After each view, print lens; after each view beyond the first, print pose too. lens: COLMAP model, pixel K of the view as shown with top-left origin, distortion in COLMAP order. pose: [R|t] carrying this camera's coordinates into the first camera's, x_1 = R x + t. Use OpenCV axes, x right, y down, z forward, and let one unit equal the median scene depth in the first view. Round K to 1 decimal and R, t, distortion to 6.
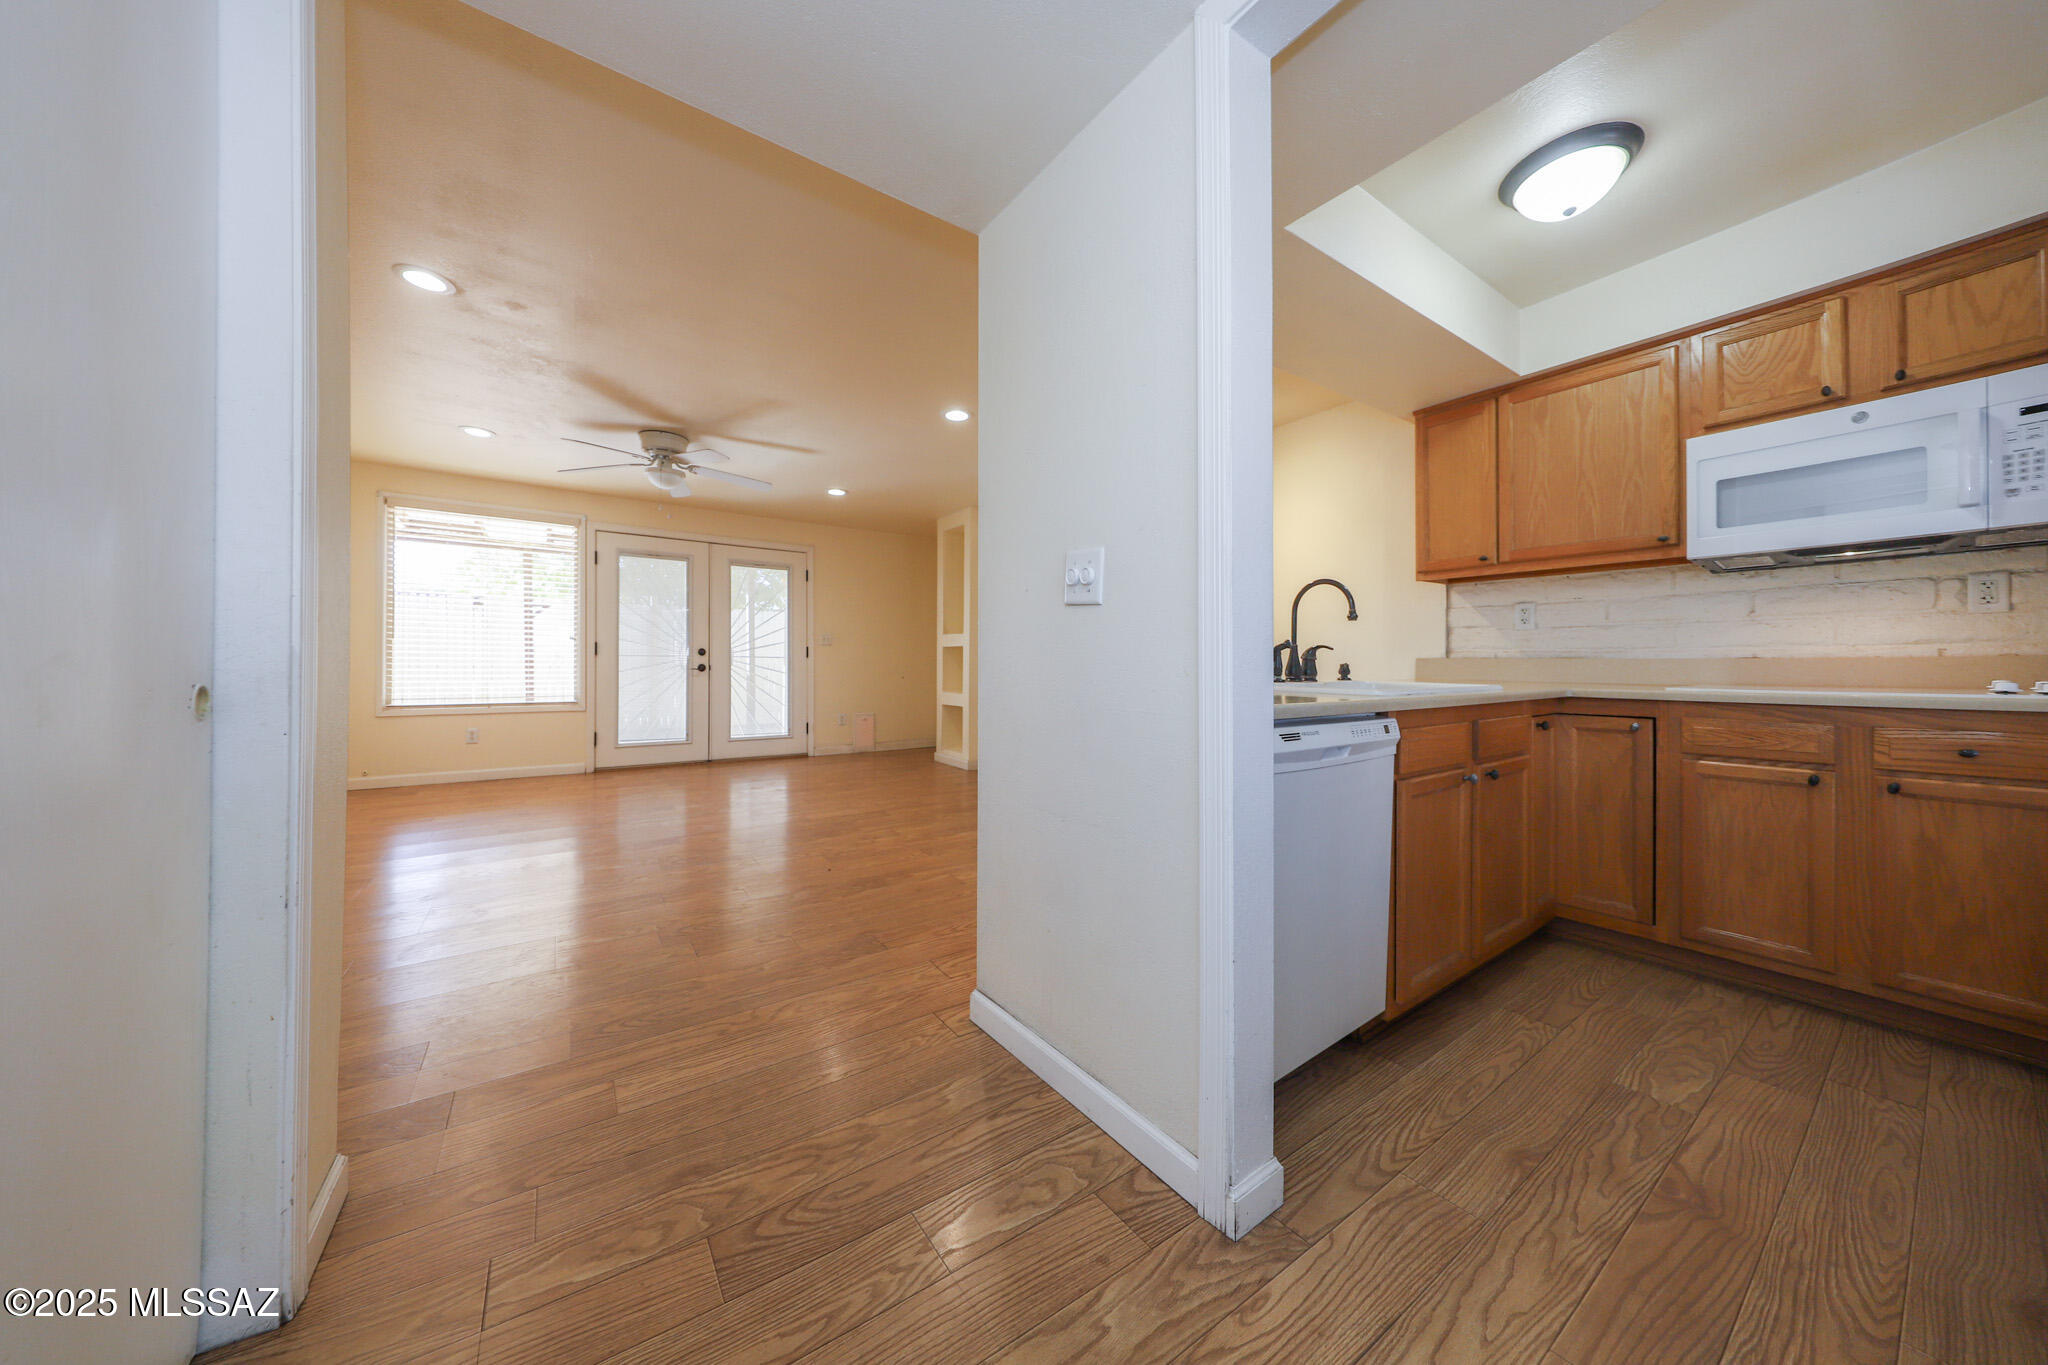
lens RADIAL K [[664.6, 0, 1023.4], [0, 664.6, 657.1], [0, 0, 1]] dist [0.012072, -0.006308]
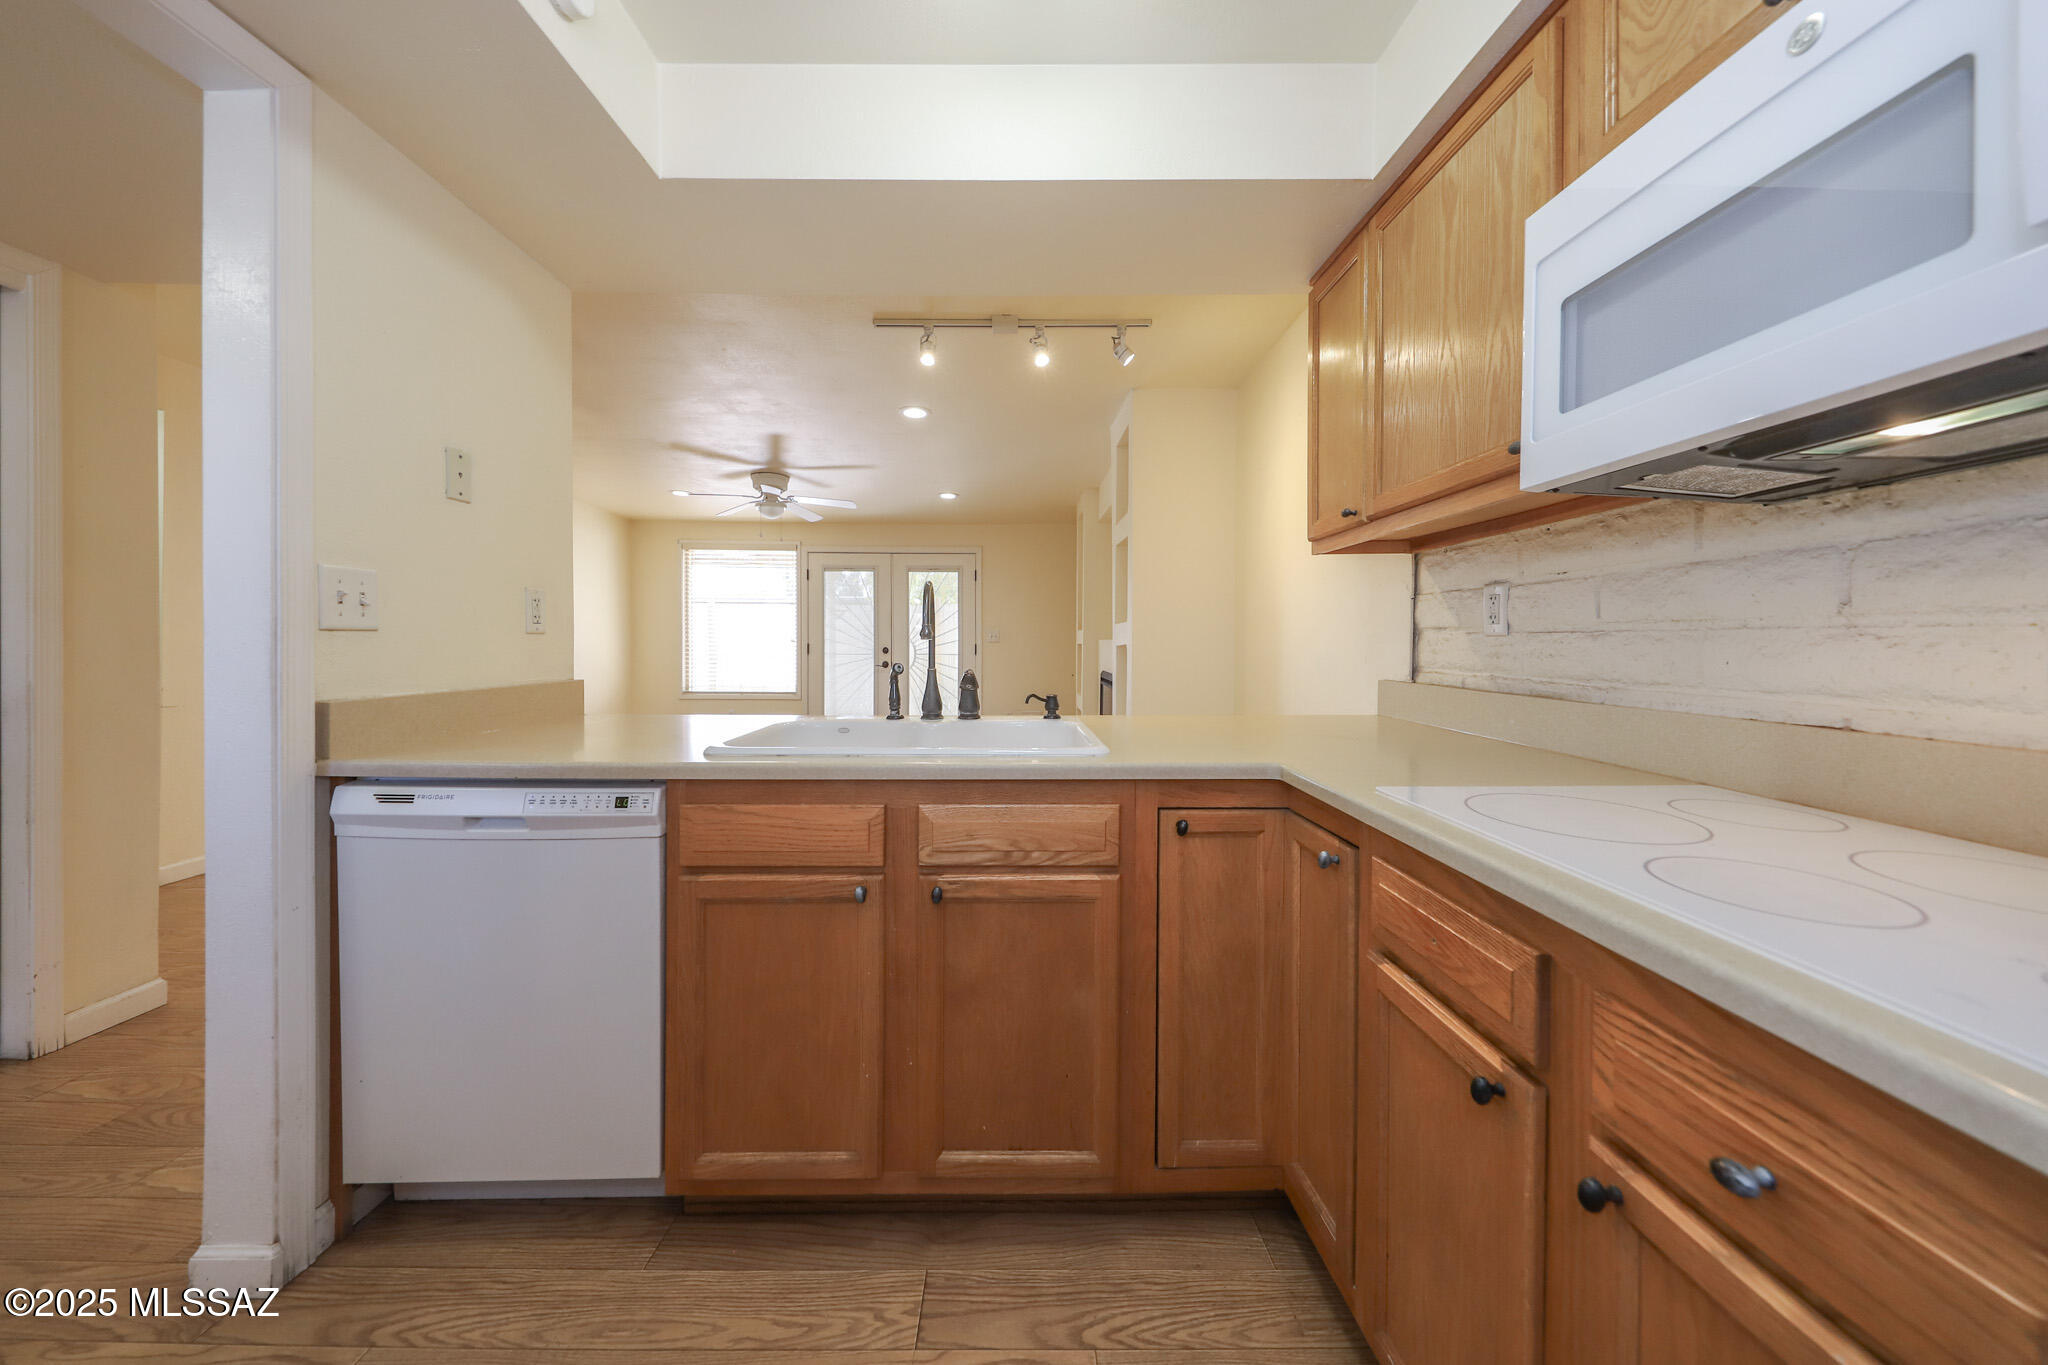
lens RADIAL K [[664.6, 0, 1023.4], [0, 664.6, 657.1], [0, 0, 1]] dist [0.012072, -0.006308]
pose [[0.825096, 0.006762, -0.564952, 0.934627], [0.010077, 0.999593, 0.026682, -0.052965], [0.564902, -0.027709, 0.824692, 0.450337]]
